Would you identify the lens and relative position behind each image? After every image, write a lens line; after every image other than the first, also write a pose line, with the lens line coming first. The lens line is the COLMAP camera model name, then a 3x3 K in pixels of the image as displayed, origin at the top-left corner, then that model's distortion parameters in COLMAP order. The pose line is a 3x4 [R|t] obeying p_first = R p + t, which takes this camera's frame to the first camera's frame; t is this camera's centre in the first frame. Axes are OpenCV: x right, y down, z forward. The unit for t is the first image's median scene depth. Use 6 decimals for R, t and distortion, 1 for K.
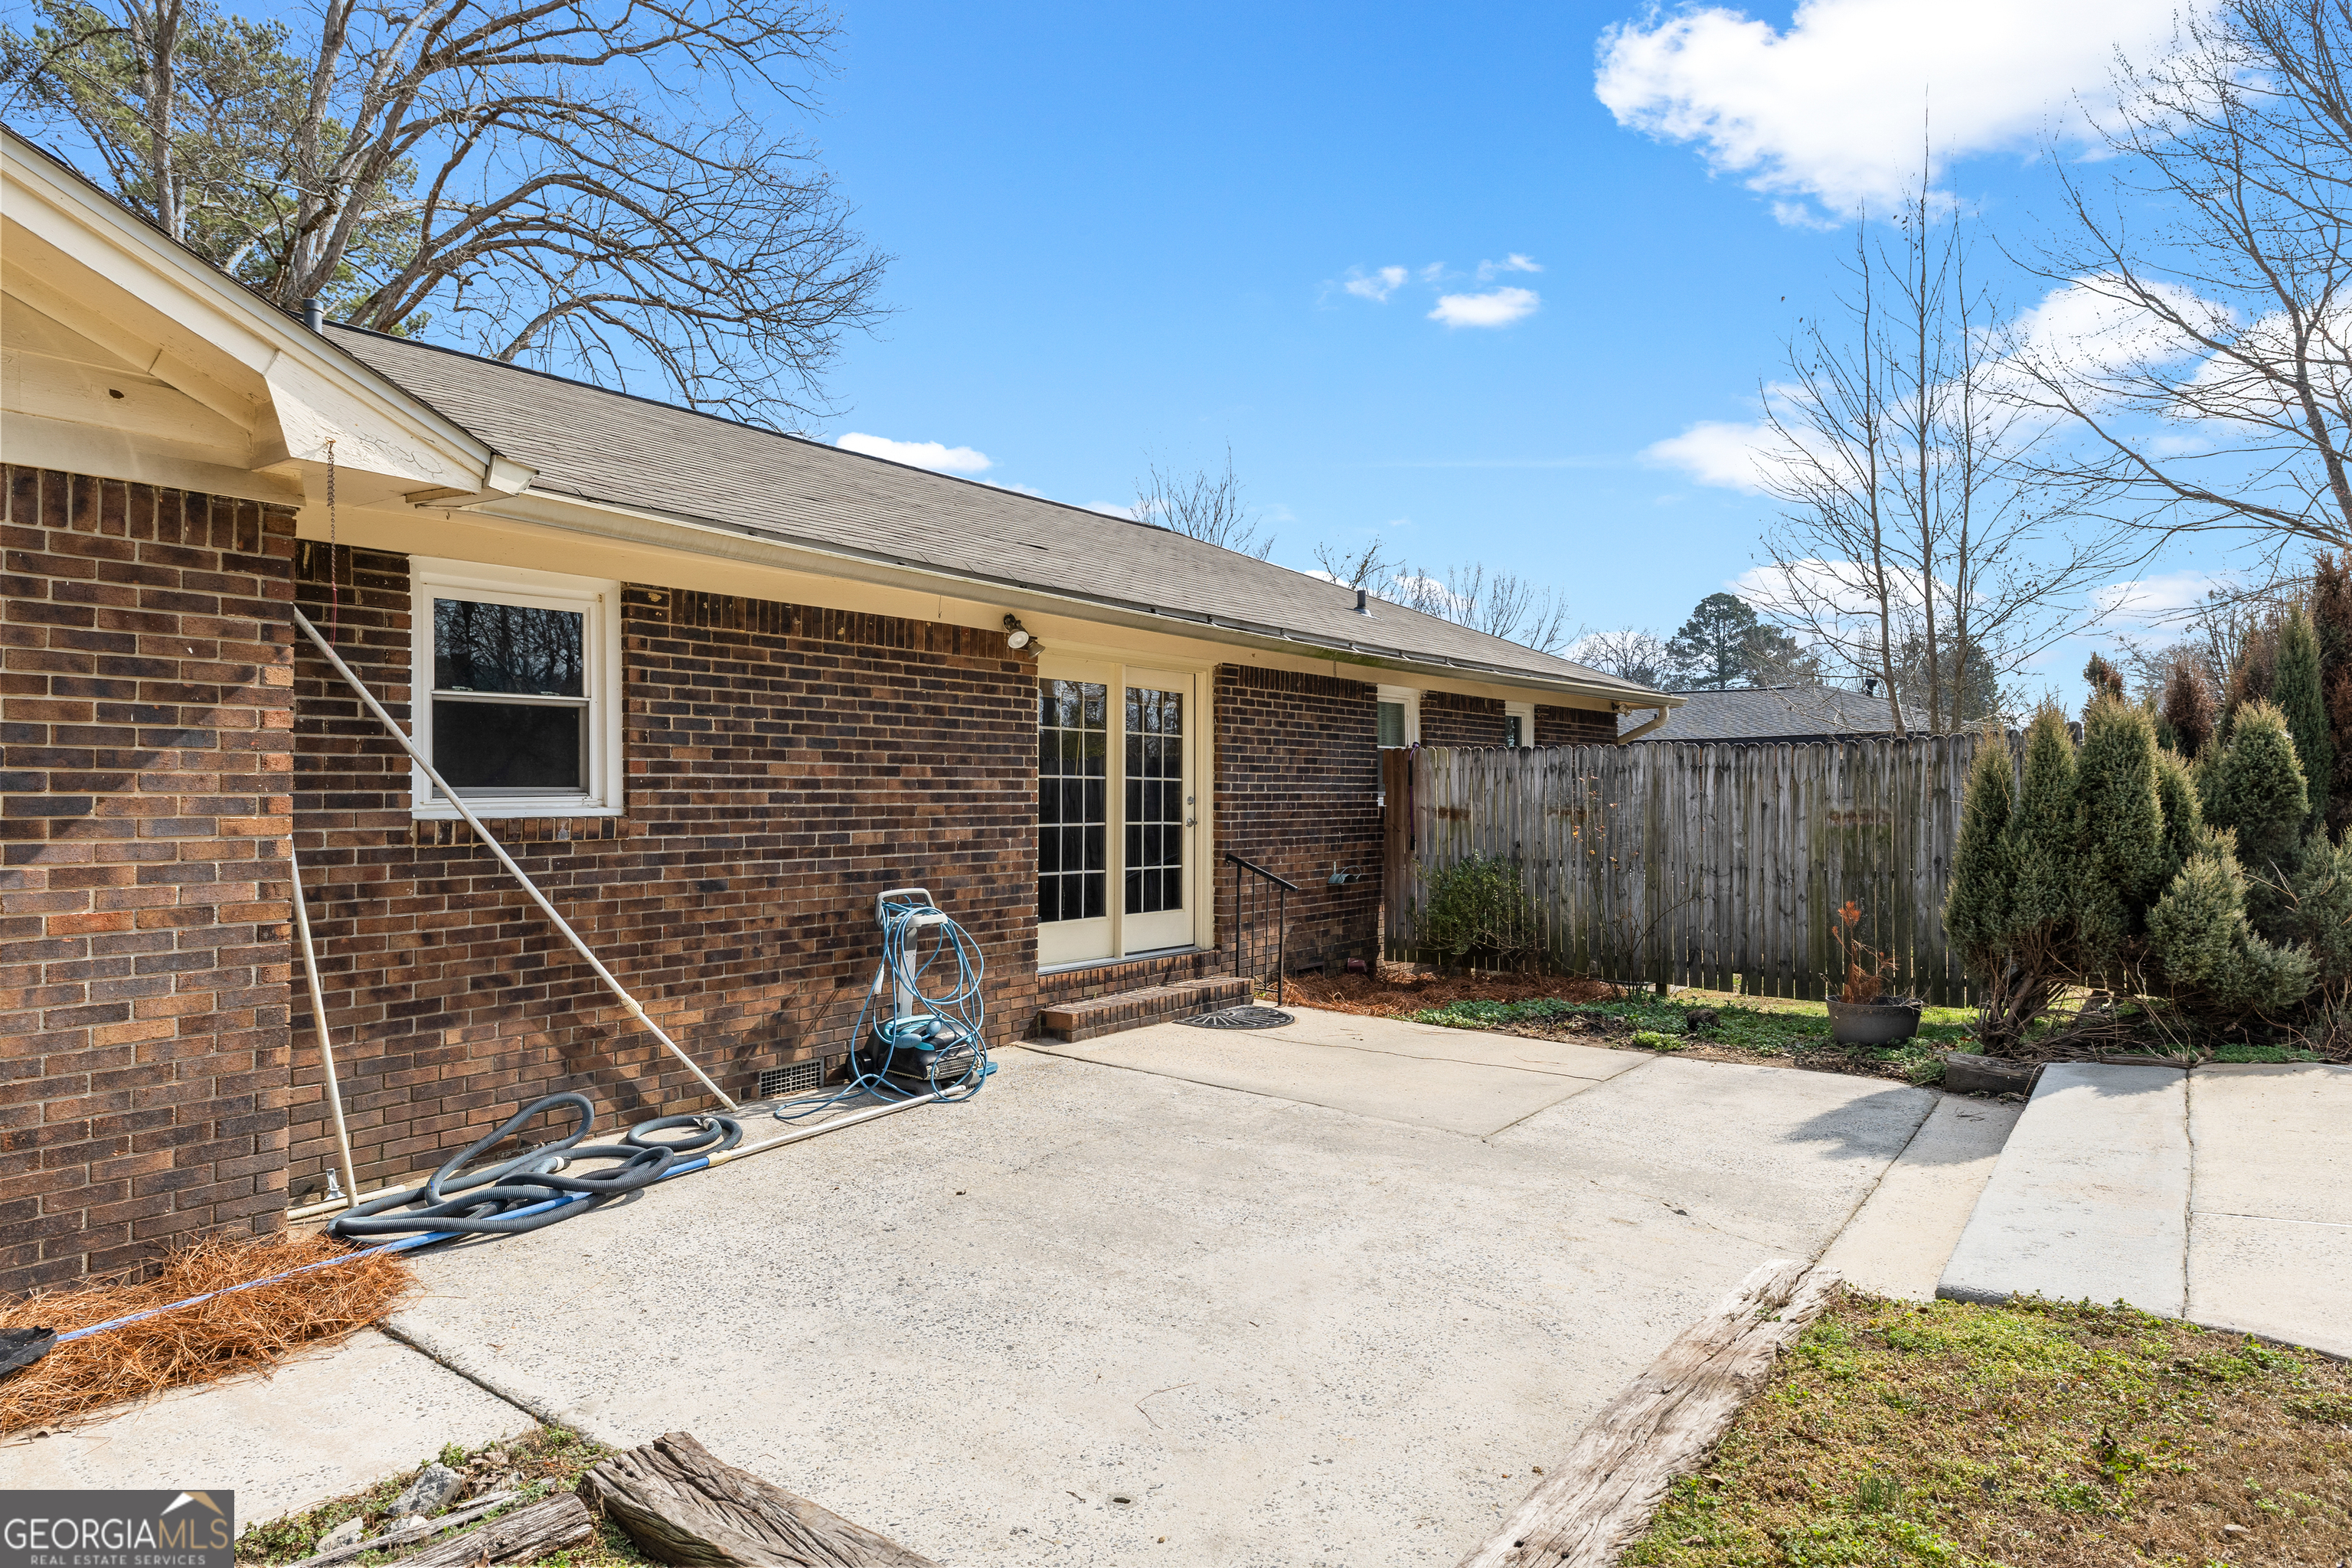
lens RADIAL K [[1353.2, 0, 1183.4], [0, 1353.2, 787.0], [0, 0, 1]] dist [0.004376, 0.001350]
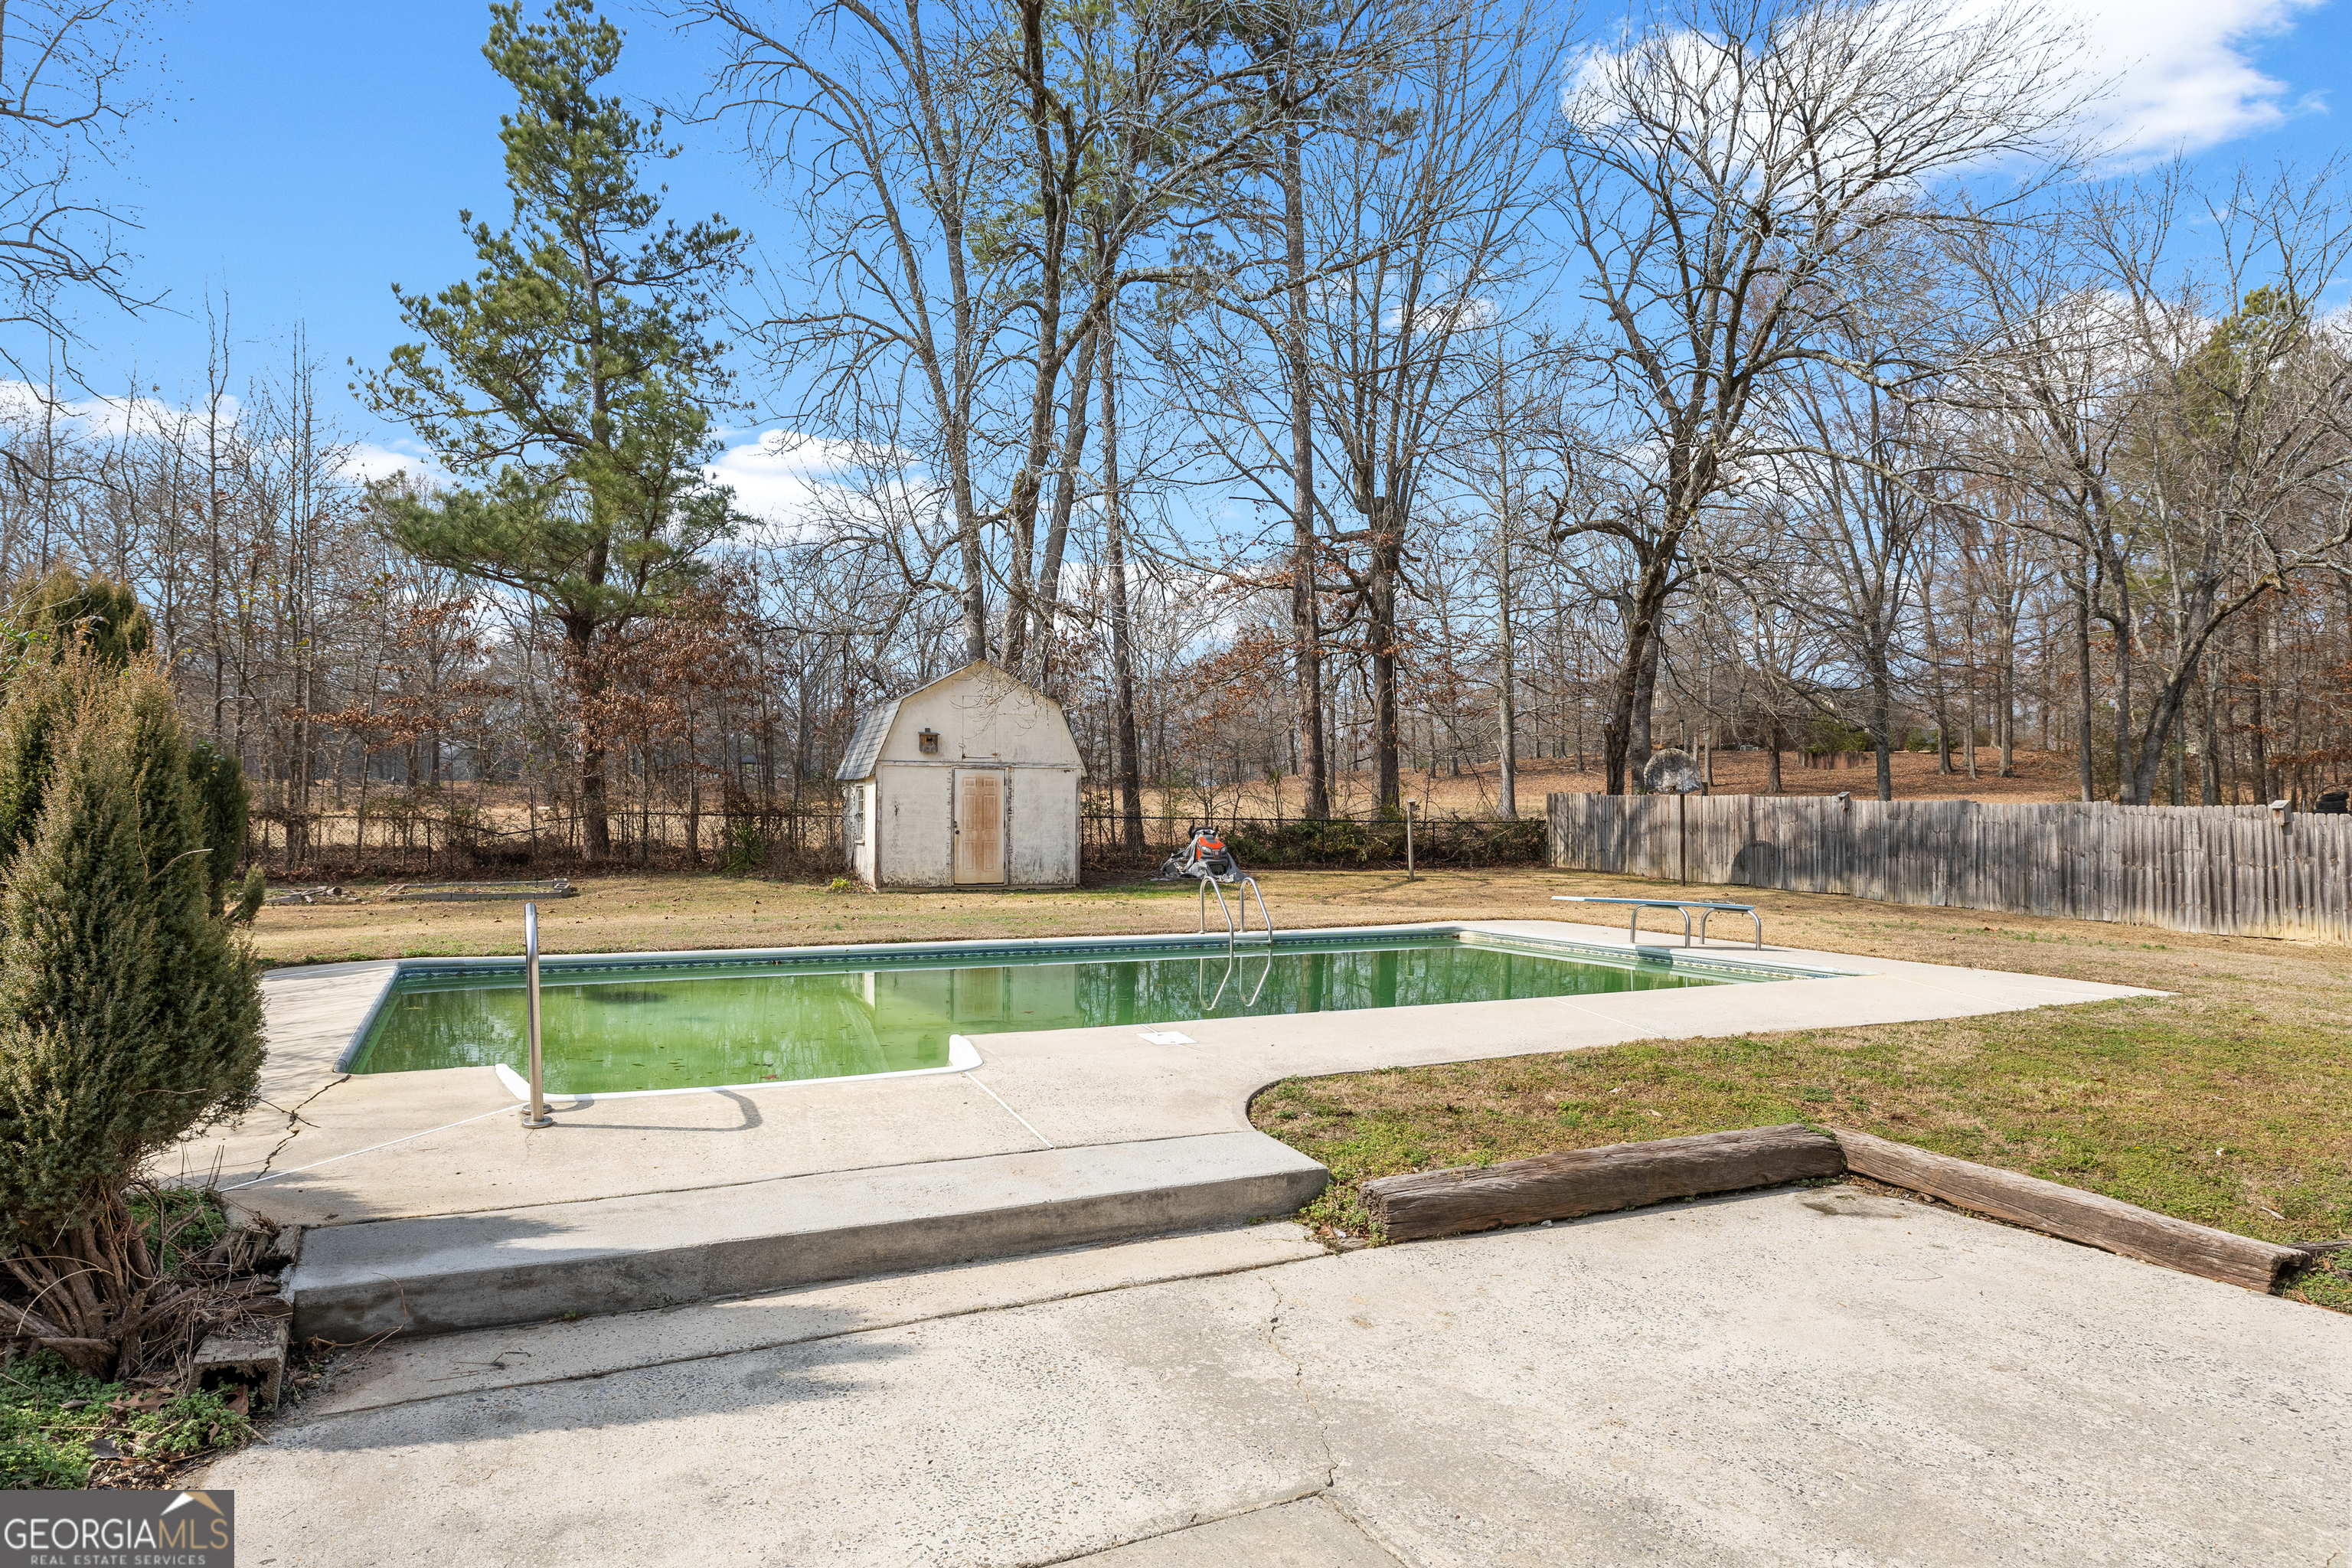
lens RADIAL K [[1353.2, 0, 1170.7], [0, 1353.2, 787.1], [0, 0, 1]] dist [0.004376, 0.001350]
pose [[-0.901415, 0.004460, 0.432934, 0.058594], [-0.009634, 0.999493, -0.030354, -0.000751], [-0.432849, -0.031533, -0.900915, 2.061750]]
